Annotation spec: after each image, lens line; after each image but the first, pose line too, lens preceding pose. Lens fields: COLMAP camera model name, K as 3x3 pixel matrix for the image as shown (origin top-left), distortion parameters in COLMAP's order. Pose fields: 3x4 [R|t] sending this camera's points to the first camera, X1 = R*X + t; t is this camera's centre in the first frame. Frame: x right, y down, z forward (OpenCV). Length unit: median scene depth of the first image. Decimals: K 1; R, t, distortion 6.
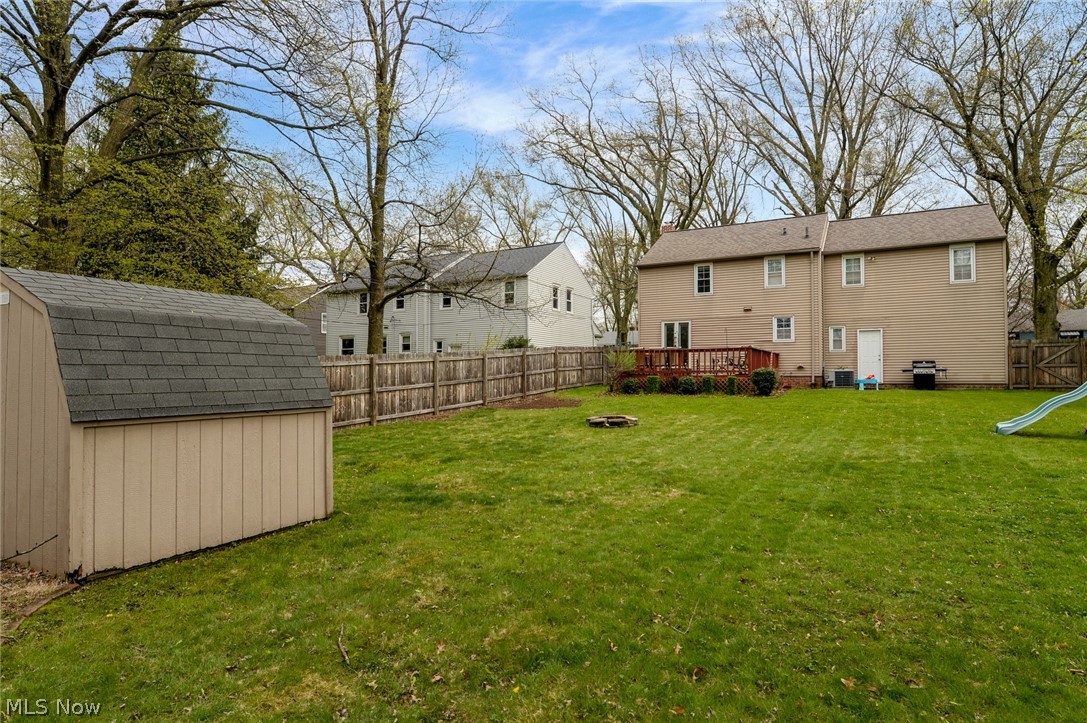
lens RADIAL K [[594.8, 0, 550.6], [0, 594.8, 363.0], [0, 0, 1]] dist [-0.006977, -0.000928]
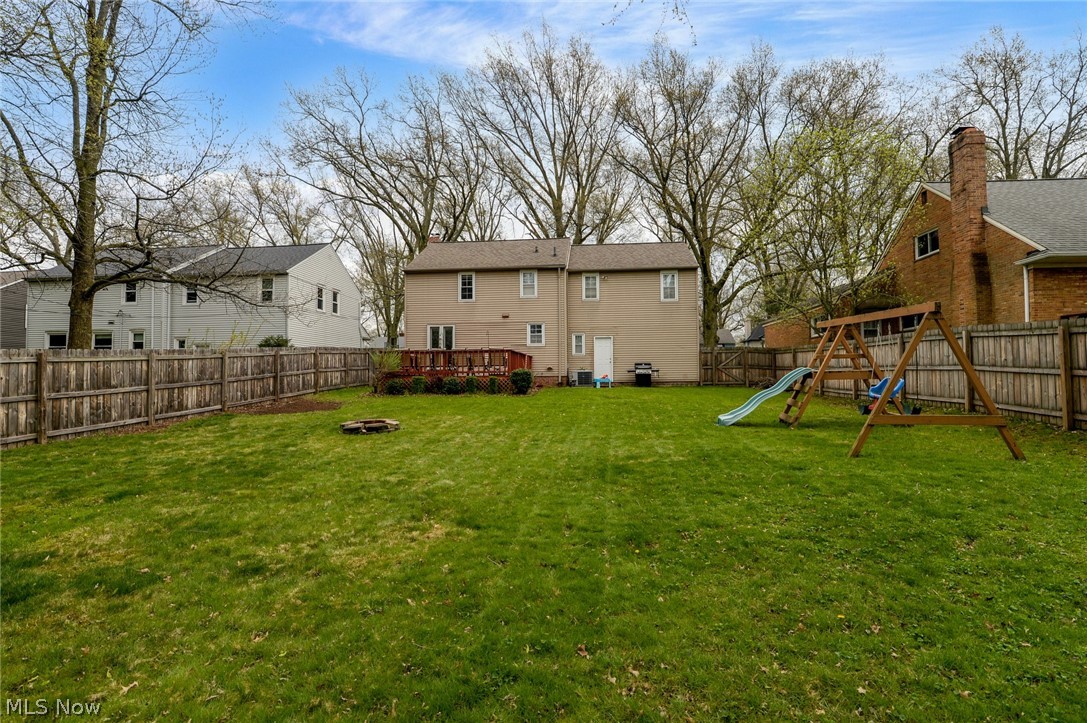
lens RADIAL K [[508.9, 0, 538.6], [0, 508.9, 362.2], [0, 0, 1]] dist [-0.015826, 0.000617]
pose [[0.922069, 0.006044, 0.386979, 0.023669], [-0.003184, 0.999963, -0.008030, 0.003329], [-0.387013, 0.006173, 0.922053, 0.109670]]
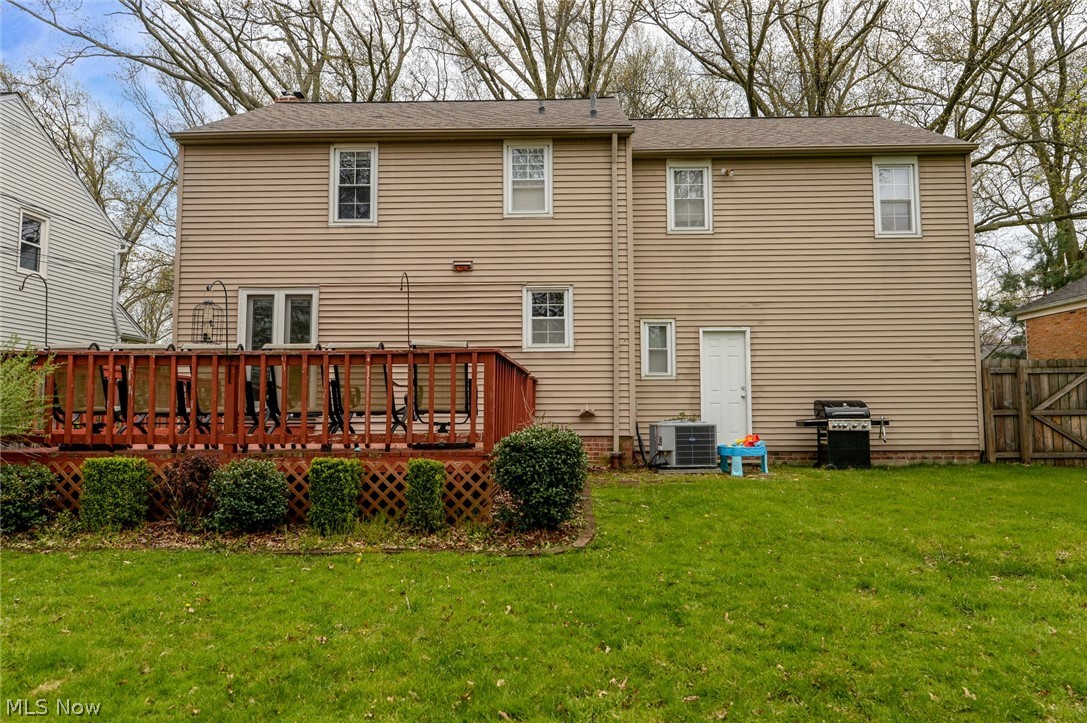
lens RADIAL K [[702.3, 0, 540.6], [0, 702.3, 363.4], [0, 0, 1]] dist [-0.006496, -0.001915]
pose [[0.891391, 0.030331, 0.452218, 0.179519], [-0.008826, 0.998731, -0.049589, -0.003624], [-0.453148, 0.040212, 0.890528, 0.599513]]
